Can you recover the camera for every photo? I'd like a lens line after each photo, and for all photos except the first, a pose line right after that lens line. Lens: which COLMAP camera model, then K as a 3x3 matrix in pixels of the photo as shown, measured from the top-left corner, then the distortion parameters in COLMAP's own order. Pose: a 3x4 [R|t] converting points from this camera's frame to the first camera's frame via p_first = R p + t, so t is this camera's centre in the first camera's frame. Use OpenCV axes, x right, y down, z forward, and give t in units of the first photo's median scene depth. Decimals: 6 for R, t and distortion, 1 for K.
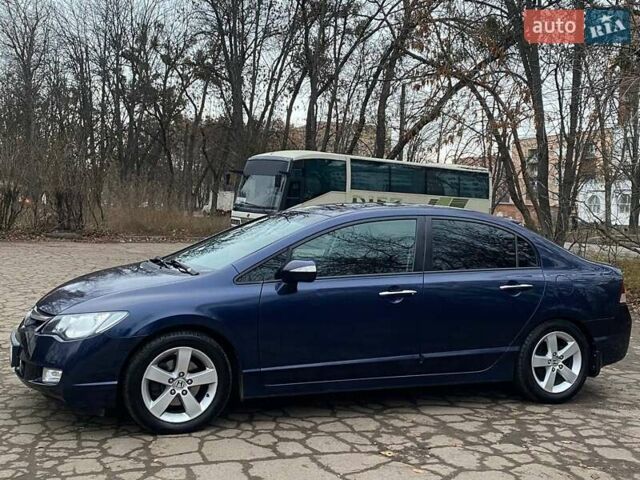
lens RADIAL K [[739.4, 0, 320.0], [0, 739.4, 240.0], [0, 0, 1]] dist [0.153603, -0.425204]
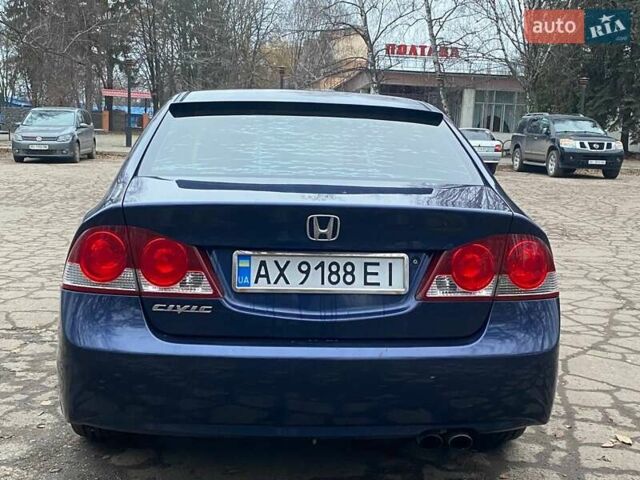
lens RADIAL K [[815.7, 0, 320.0], [0, 815.7, 240.0], [0, 0, 1]] dist [0.193693, -0.609096]
pose [[-0.309348, 0.073765, -0.948084, 0.971903], [-0.081467, 0.991266, 0.103706, 0.002500], [0.947453, 0.109319, -0.300636, 1.558819]]
